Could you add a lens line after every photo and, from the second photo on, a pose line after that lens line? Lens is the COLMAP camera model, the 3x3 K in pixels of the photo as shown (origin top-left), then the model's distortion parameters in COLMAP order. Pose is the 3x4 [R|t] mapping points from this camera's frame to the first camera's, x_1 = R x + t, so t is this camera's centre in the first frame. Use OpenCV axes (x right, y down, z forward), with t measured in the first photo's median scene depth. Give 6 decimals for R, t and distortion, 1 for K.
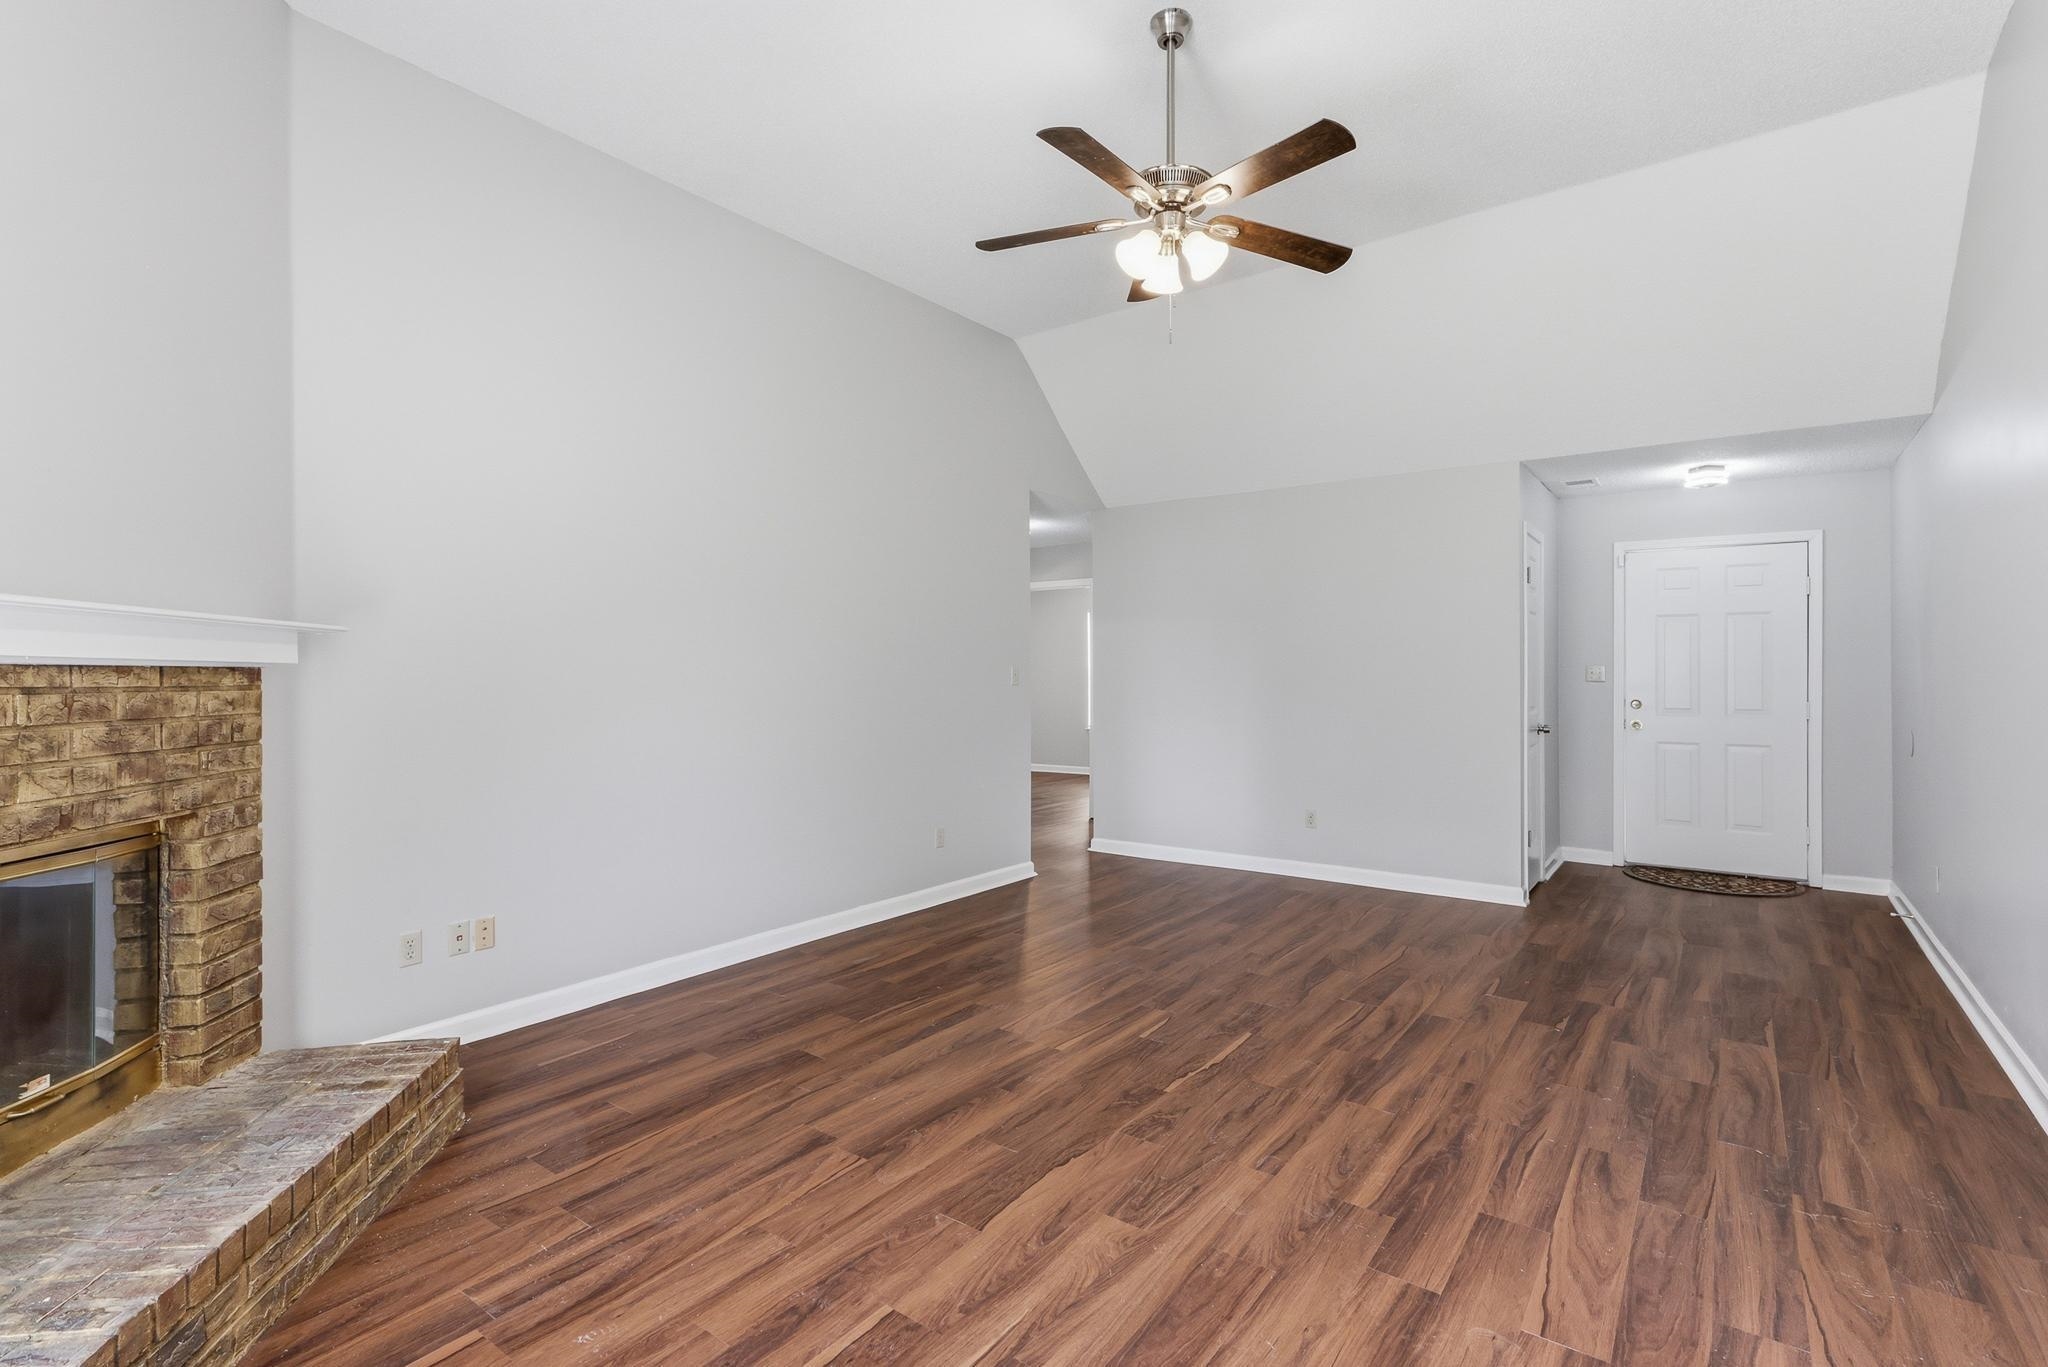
lens RADIAL K [[953.0, 0, 1020.4], [0, 953.0, 675.5], [0, 0, 1]] dist [0.004363, 0.000013]
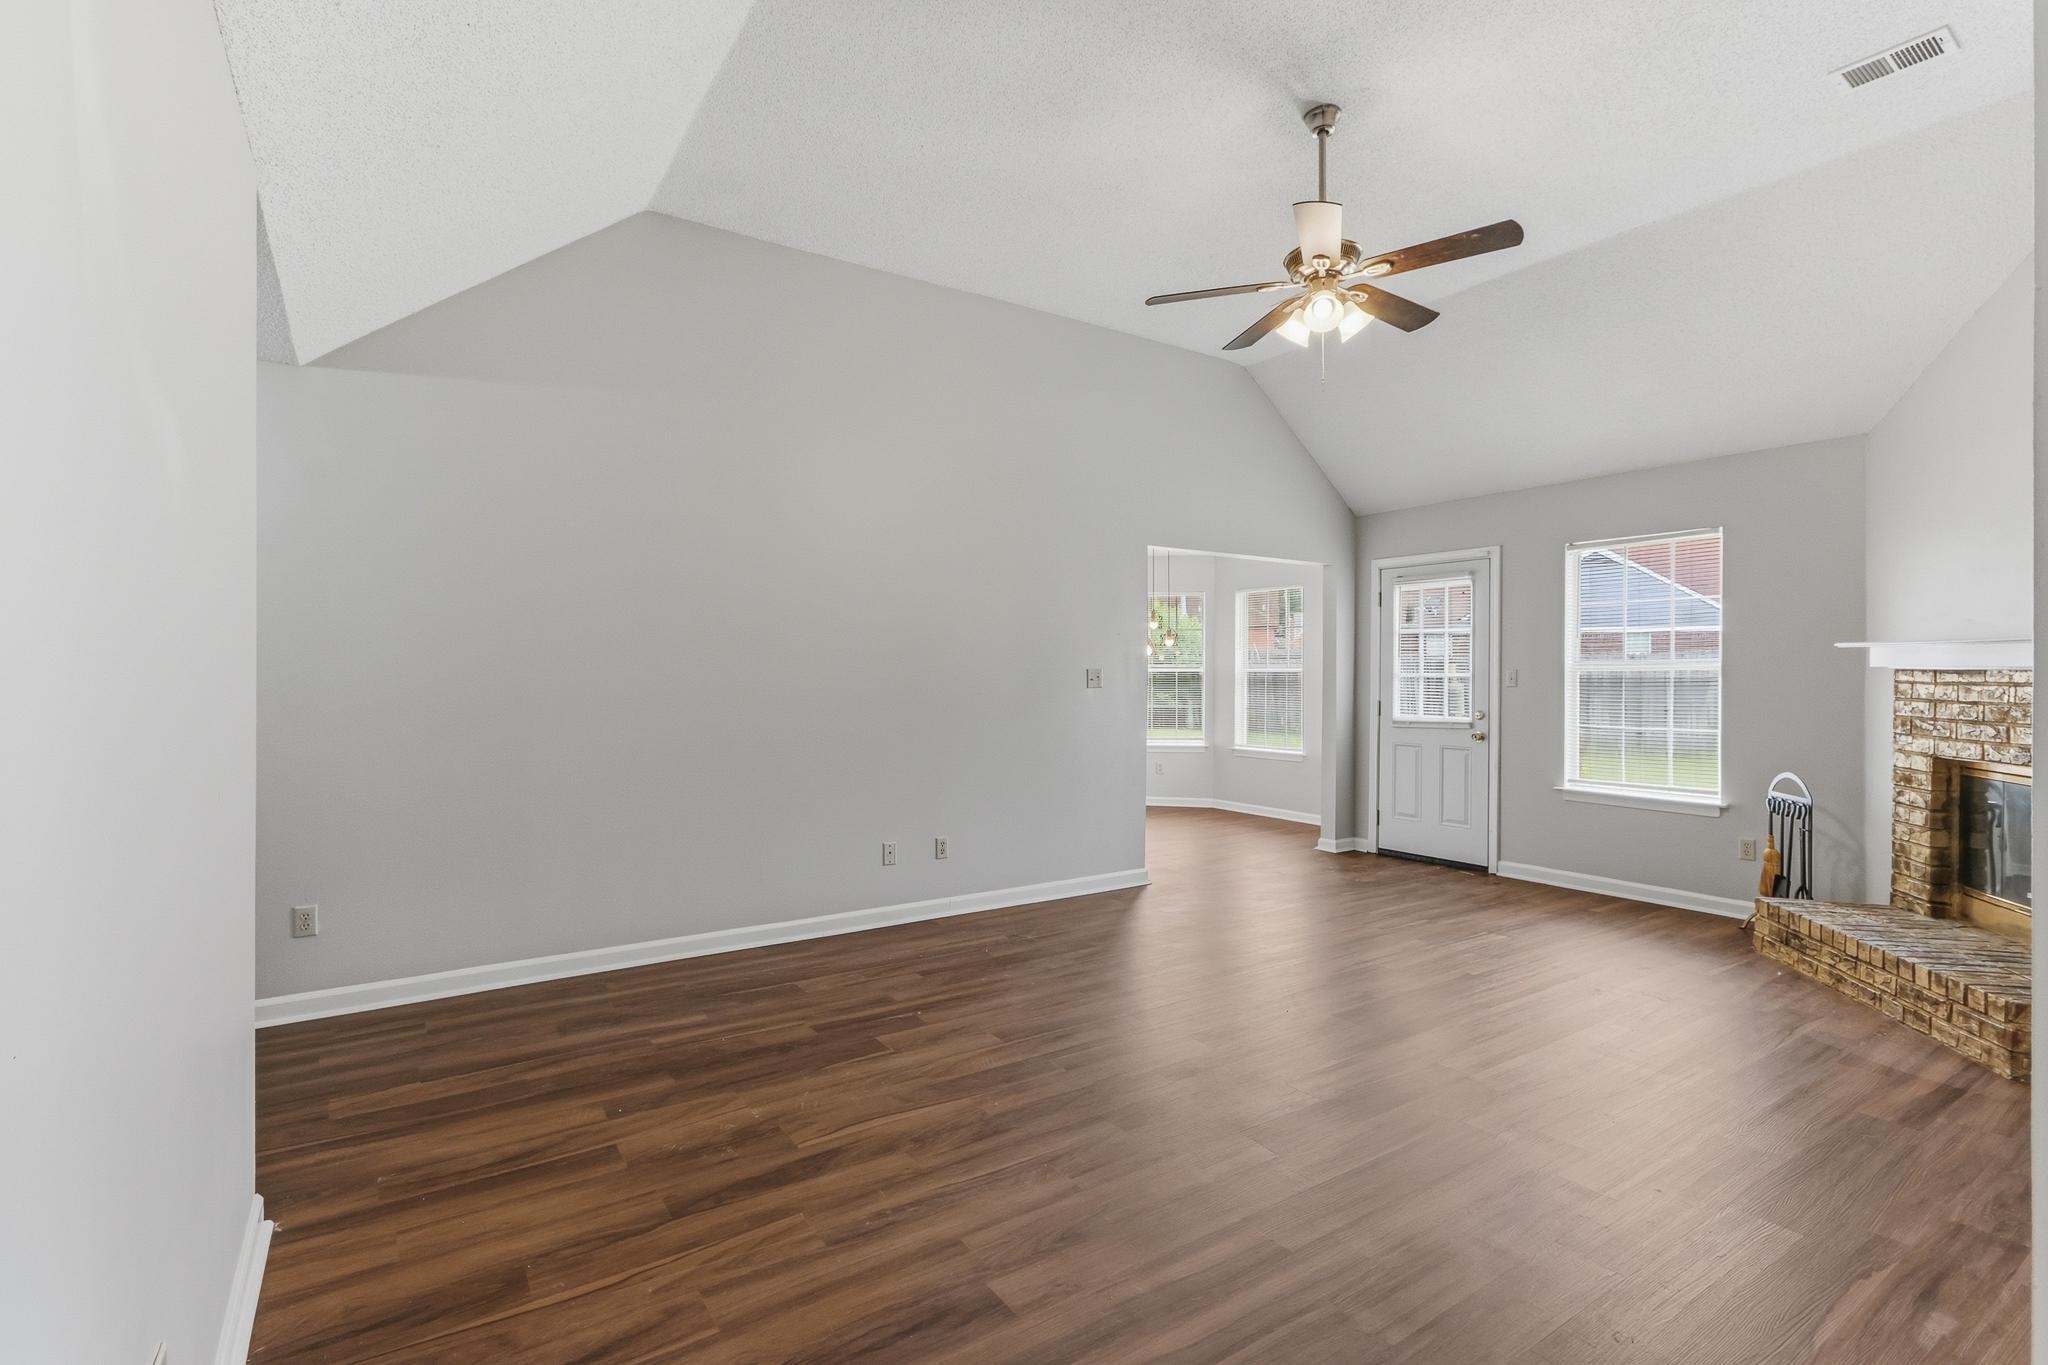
lens RADIAL K [[965.0, 0, 1006.1], [0, 965.0, 673.5], [0, 0, 1]] dist [0.002533, 0.008234]
pose [[-0.942929, 0.000240, 0.332994, 0.159148], [0.001260, 0.999995, 0.002846, -0.011359], [-0.332992, 0.003103, -0.942925, 2.735632]]
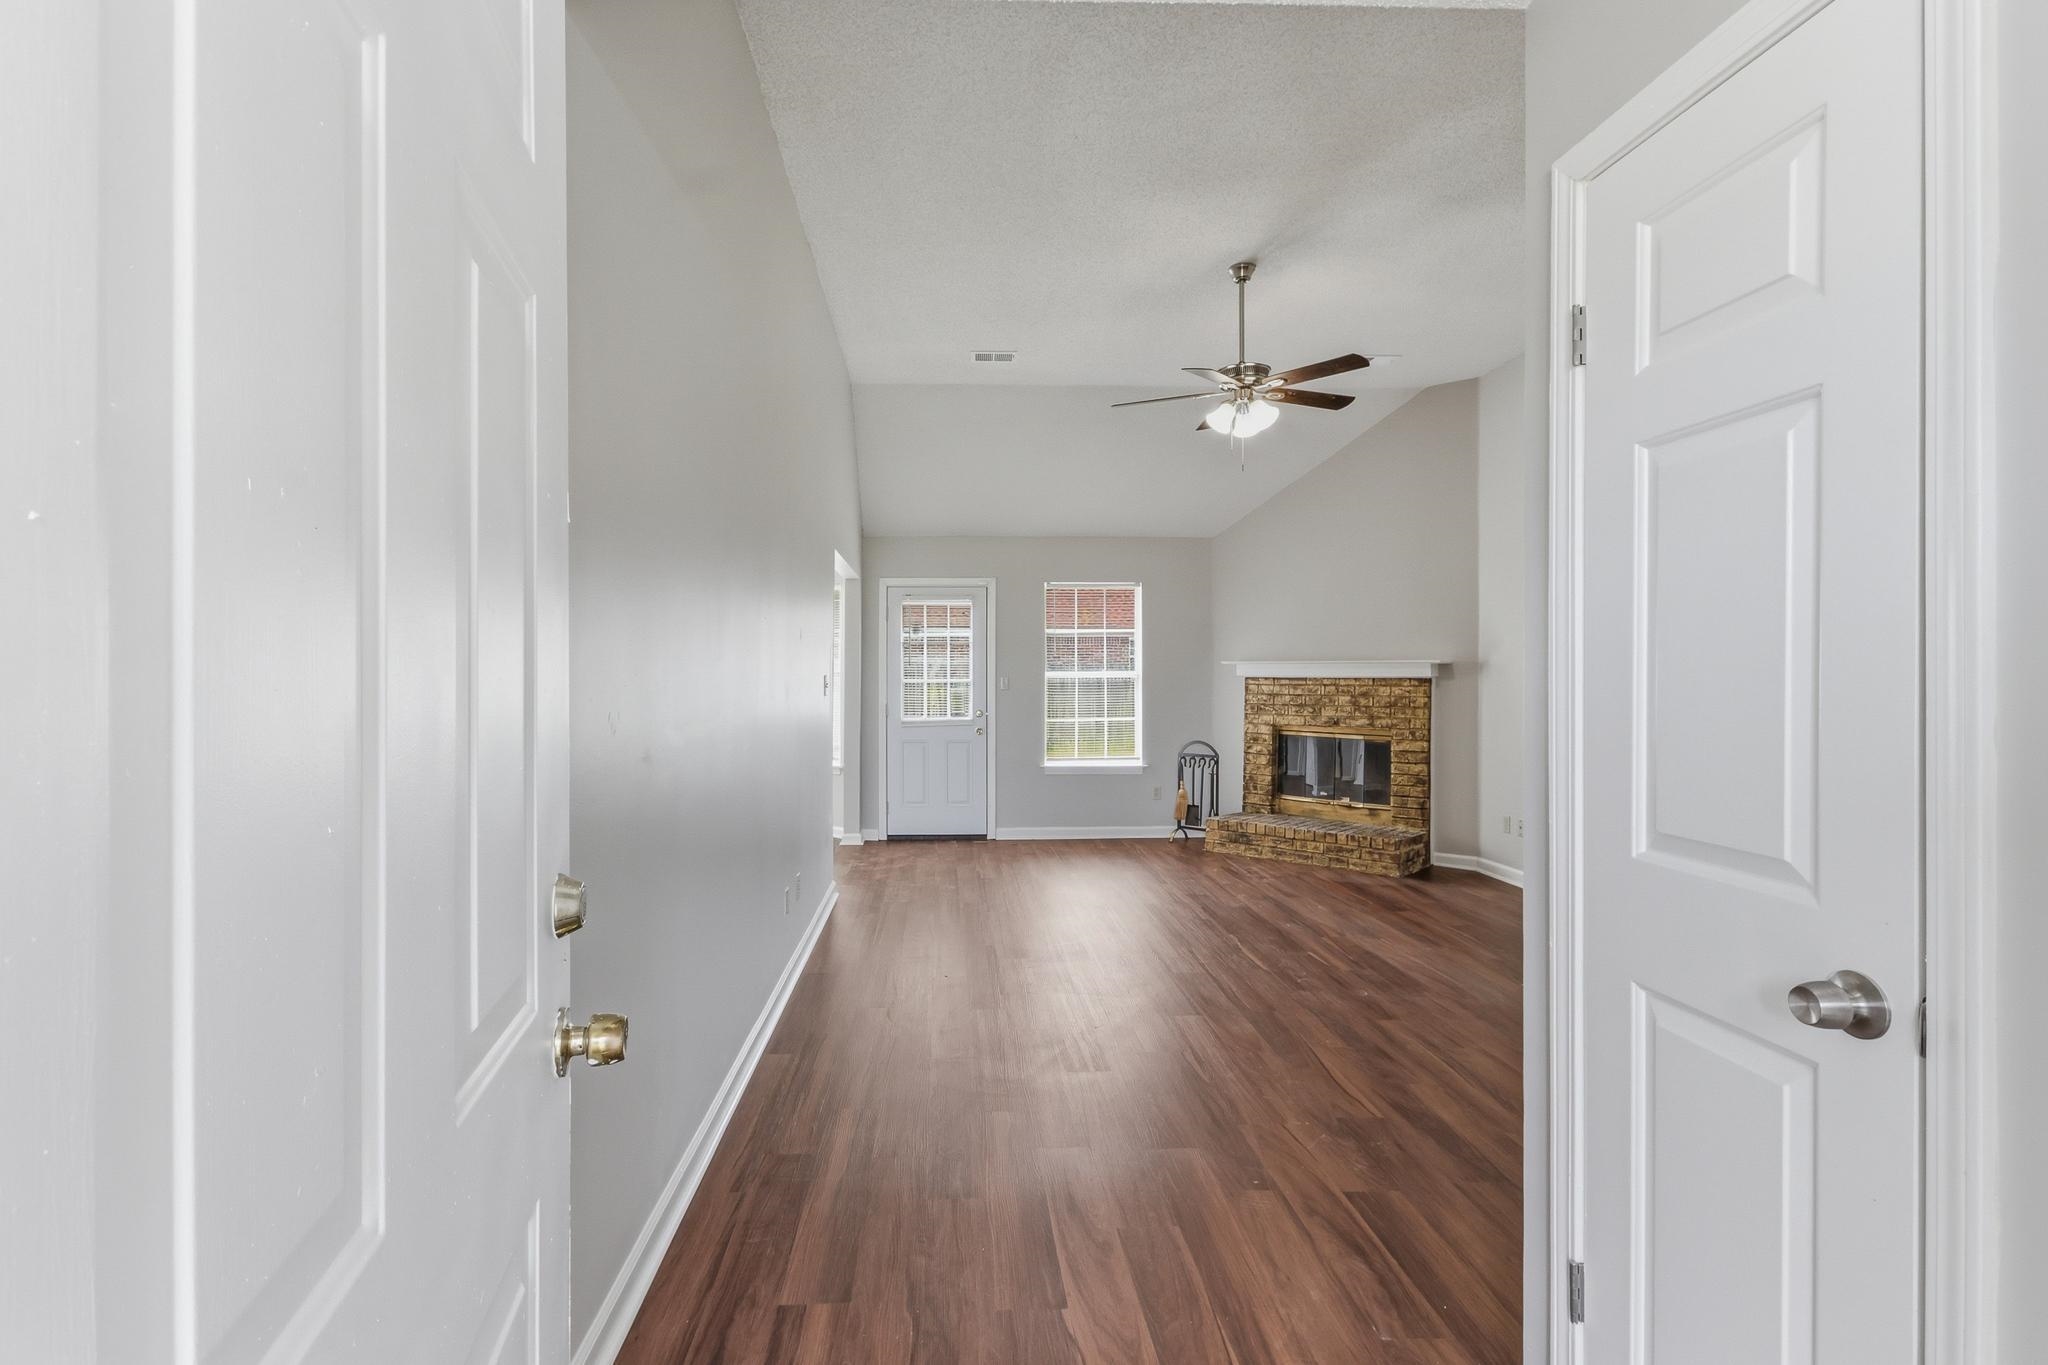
lens RADIAL K [[975.2, 0, 1001.6], [0, 975.2, 685.8], [0, 0, 1]] dist [0.002079, 0.000214]
pose [[-0.764496, 0.006160, -0.644600, 1.826614], [-0.000300, 0.999951, 0.009912, -0.014584], [0.644629, 0.007771, -0.764456, 2.405643]]
